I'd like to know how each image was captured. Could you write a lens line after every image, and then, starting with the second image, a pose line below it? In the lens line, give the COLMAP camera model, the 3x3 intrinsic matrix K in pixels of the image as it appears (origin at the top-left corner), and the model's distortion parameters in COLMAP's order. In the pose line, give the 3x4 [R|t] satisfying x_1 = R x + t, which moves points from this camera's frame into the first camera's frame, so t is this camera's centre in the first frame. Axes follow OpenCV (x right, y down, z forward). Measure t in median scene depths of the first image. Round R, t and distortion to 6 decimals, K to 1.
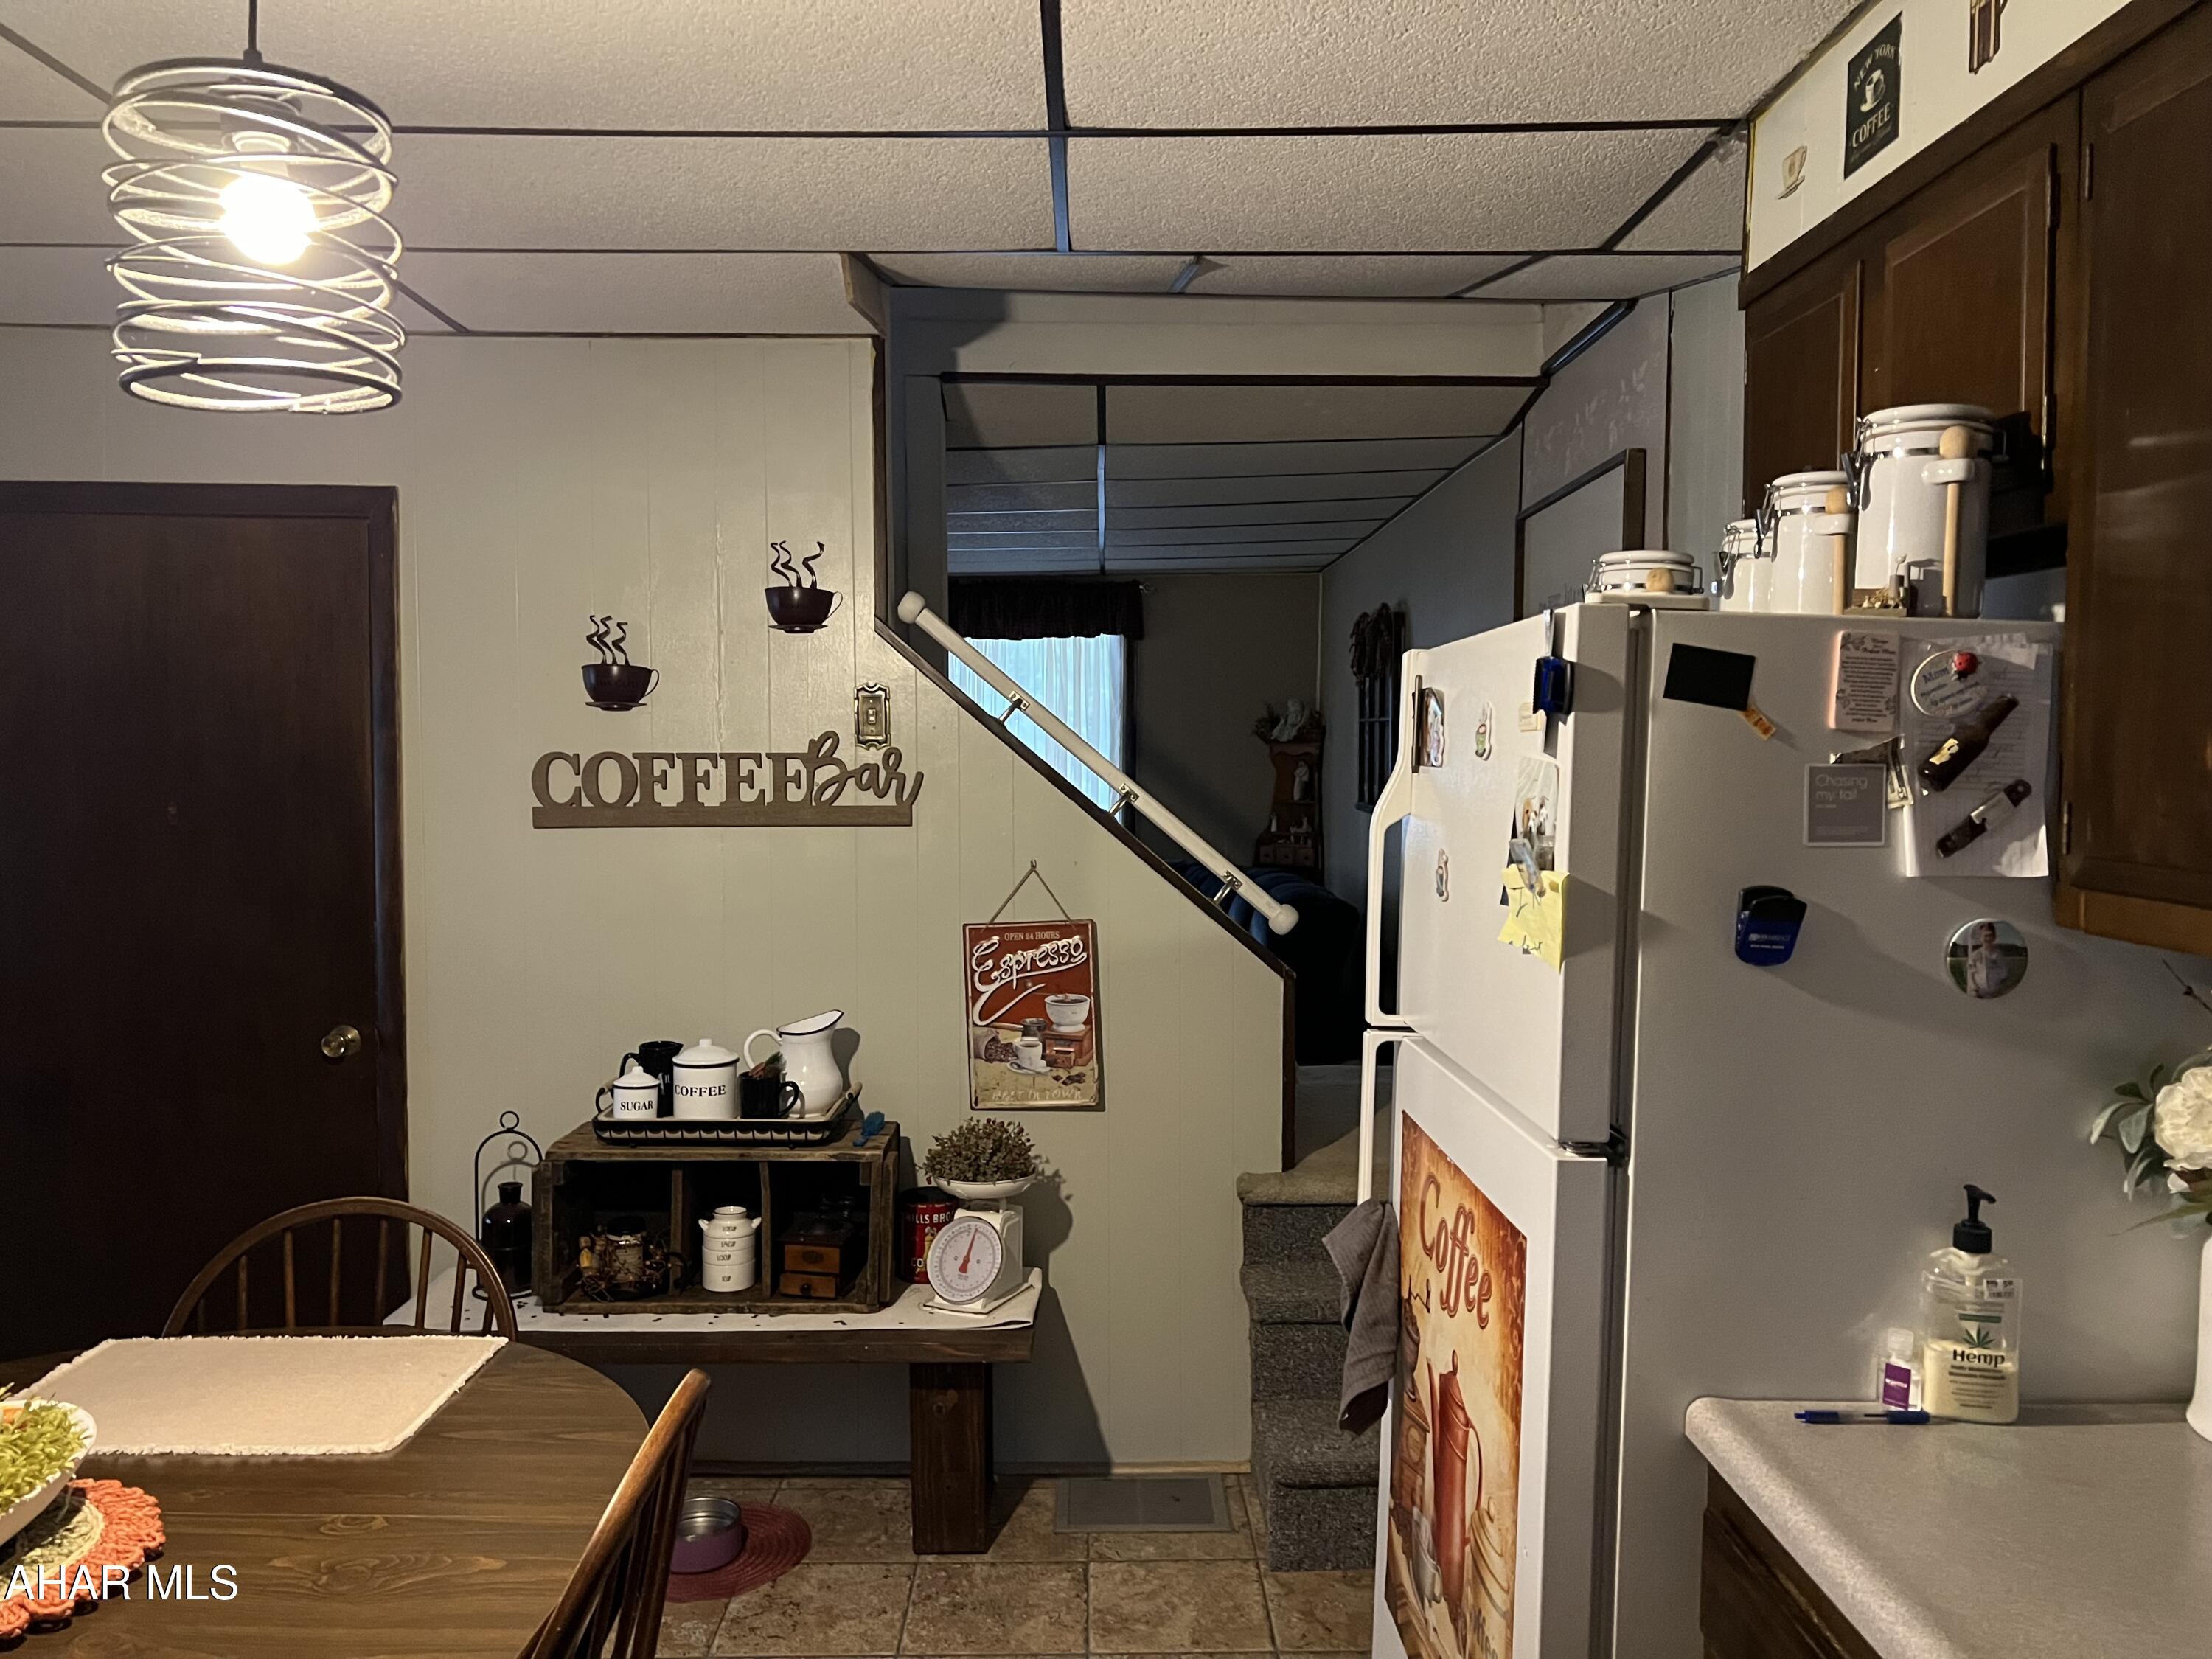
lens RADIAL K [[1625.1, 0, 1139.8], [0, 1625.1, 823.9], [0, 0, 1]] dist [0.040833, -0.056814]
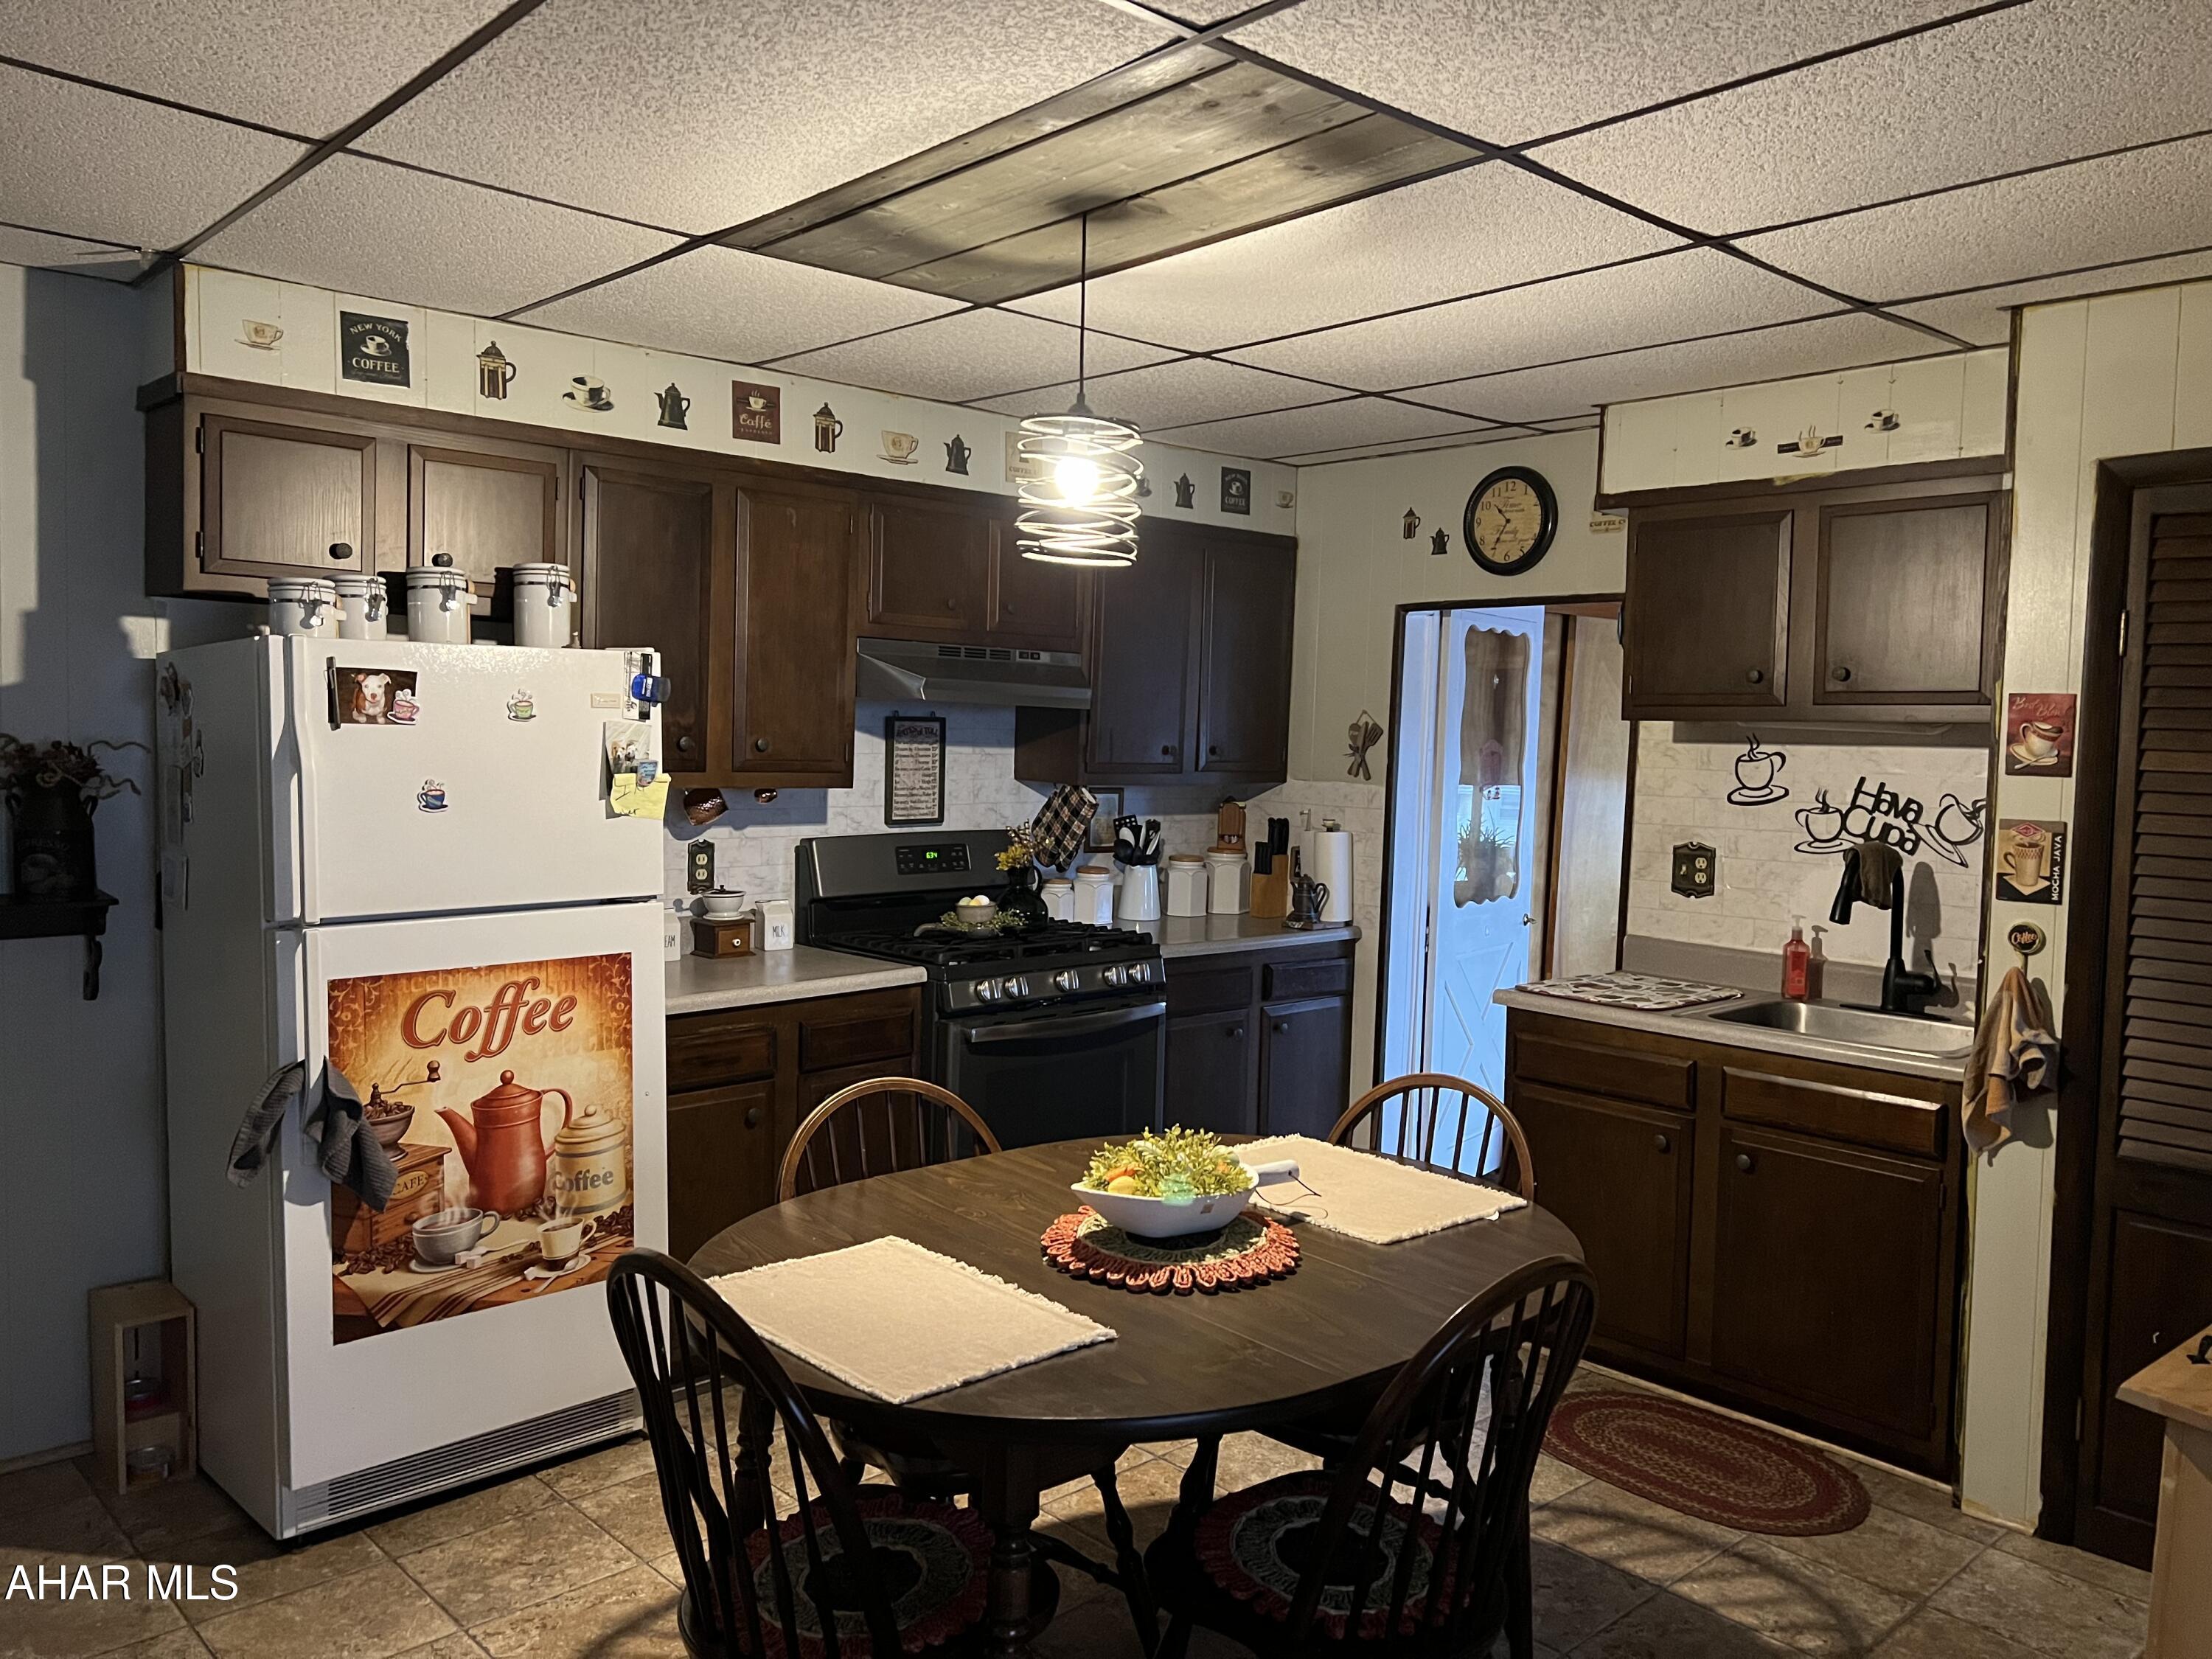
lens RADIAL K [[1673.8, 0, 1106.0], [0, 1673.8, 829.5], [0, 0, 1]] dist [0.008986, -0.002935]
pose [[-0.660517, -0.062931, 0.748169, -0.808706], [0.011633, 0.995504, 0.094006, -0.045585], [-0.750721, 0.070796, -0.656815, 0.893573]]
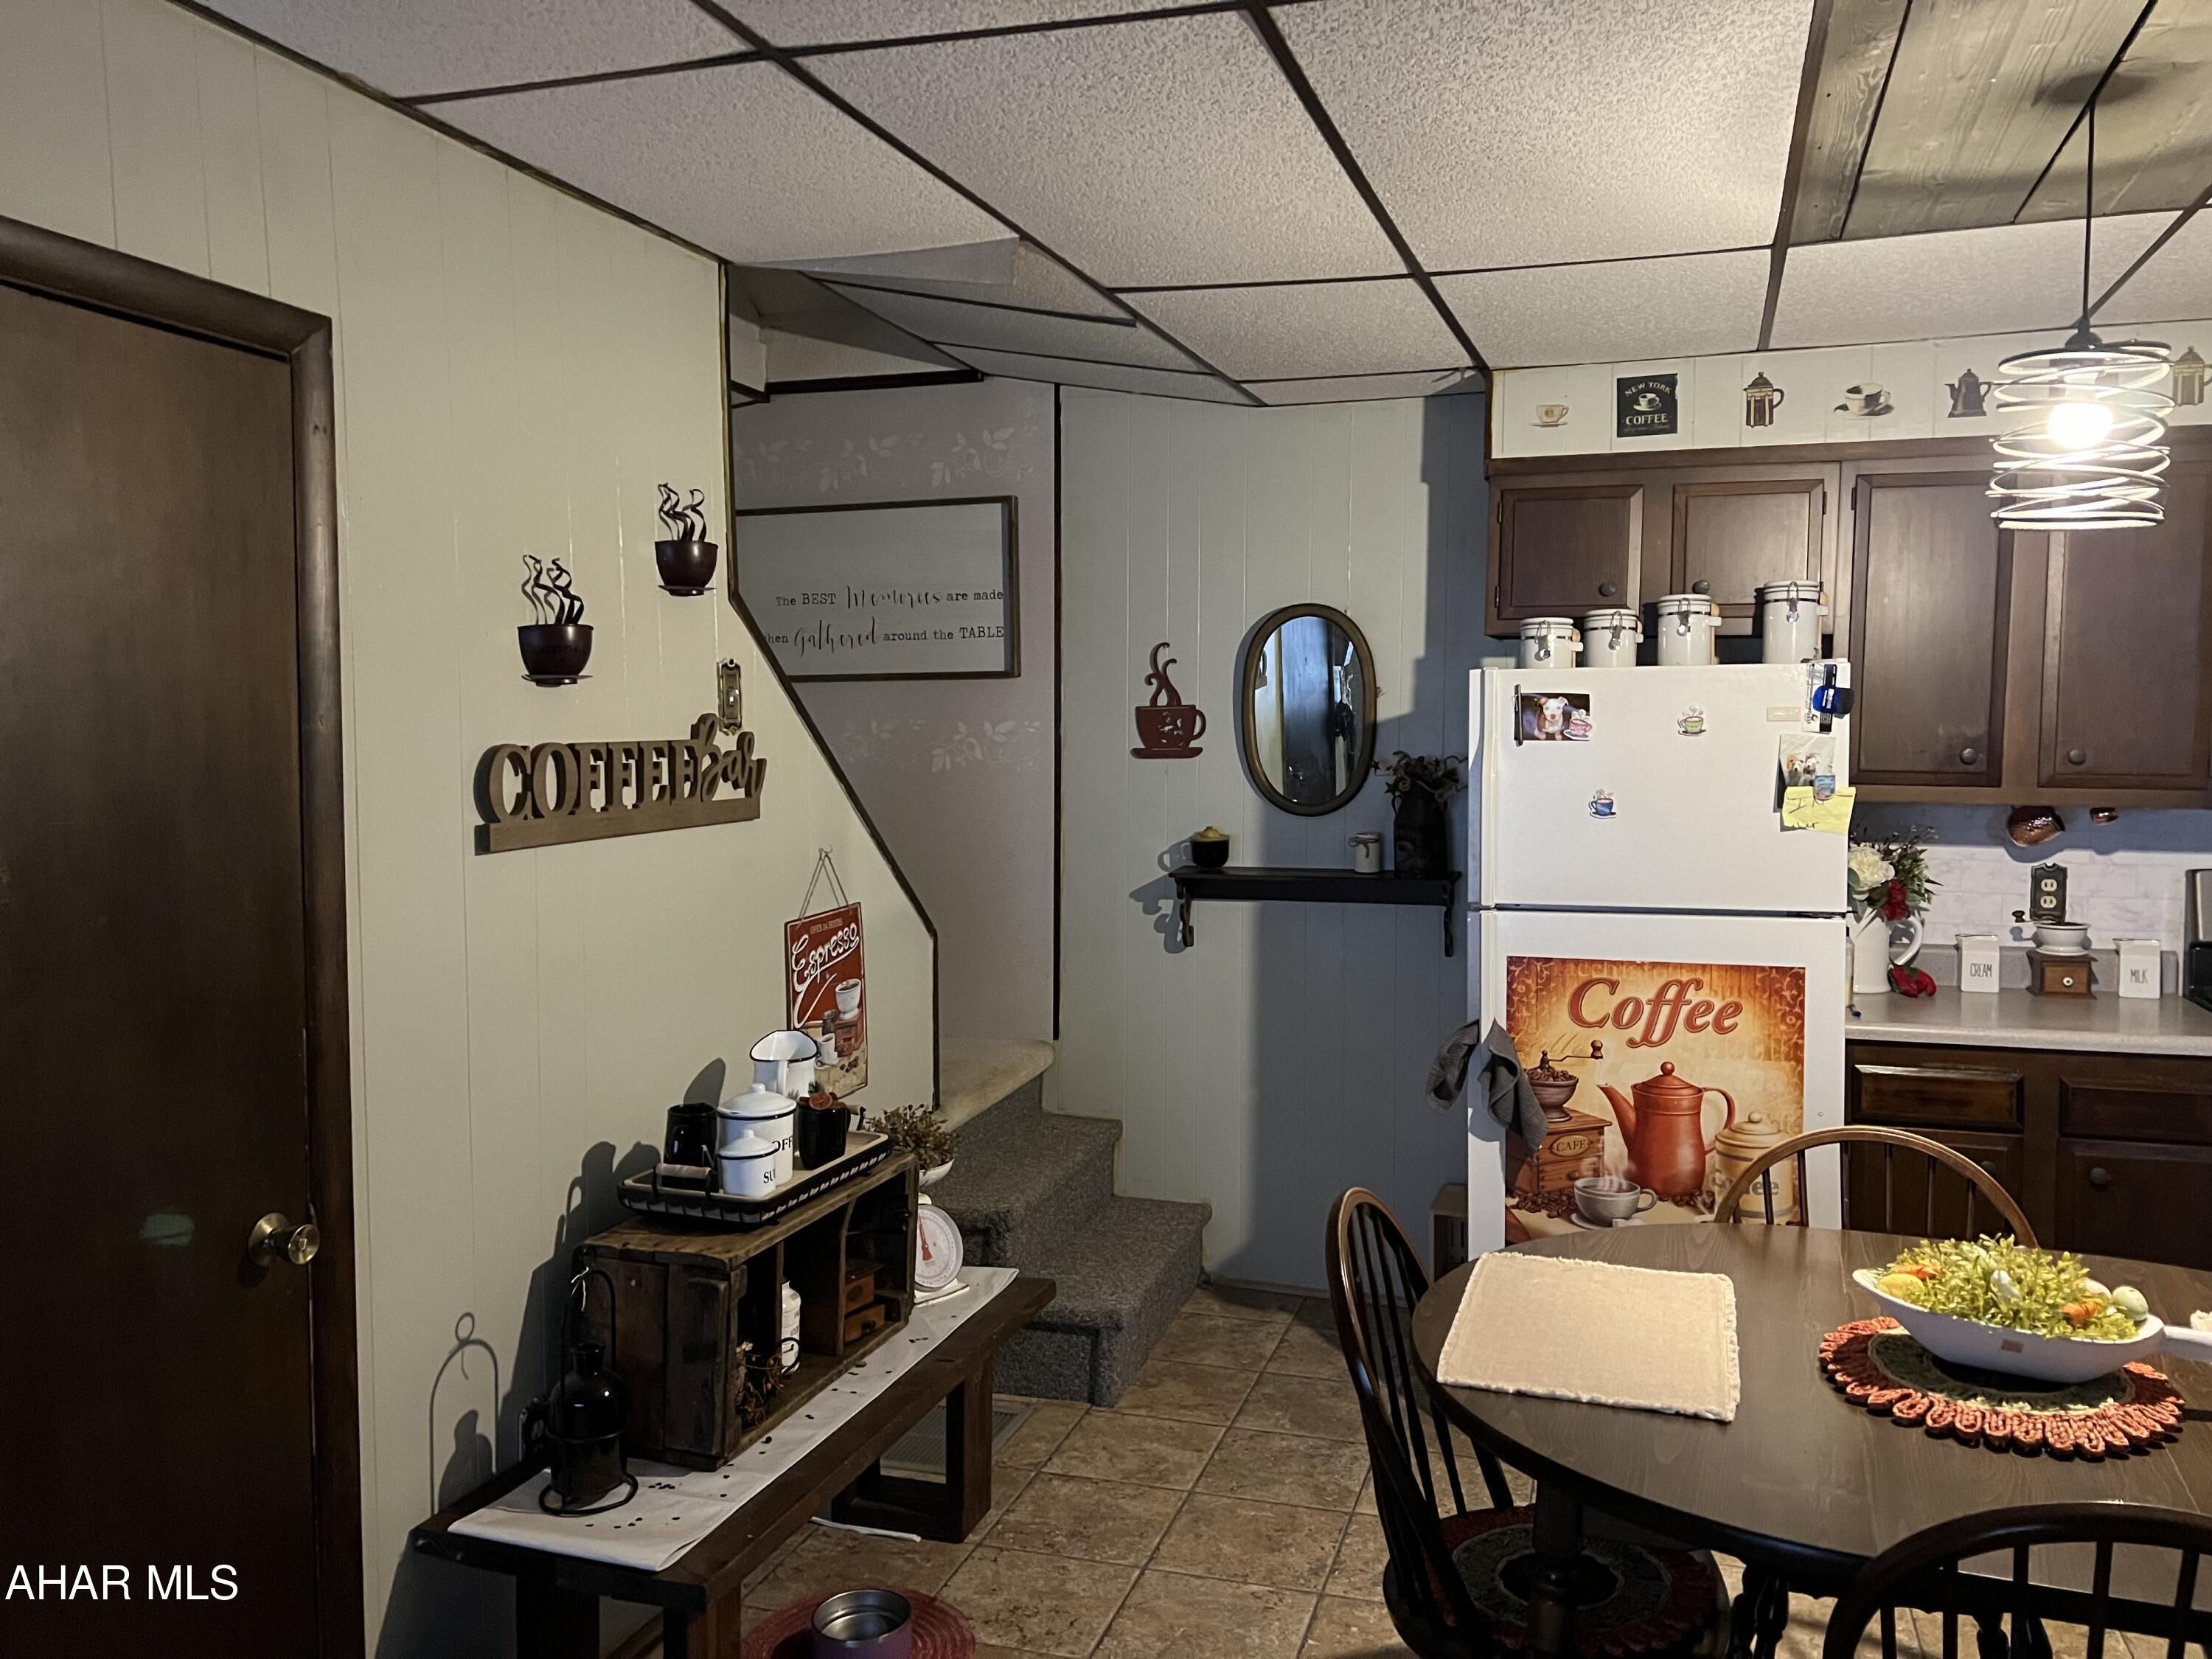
lens RADIAL K [[1641.3, 0, 1114.1], [0, 1641.3, 817.1], [0, 0, 1]] dist [0.041873, -0.041235]
pose [[0.348533, -0.058585, 0.935464, -0.926529], [0.044903, 0.997942, 0.045768, -0.033576], [-0.936220, 0.026053, 0.350446, 0.497098]]
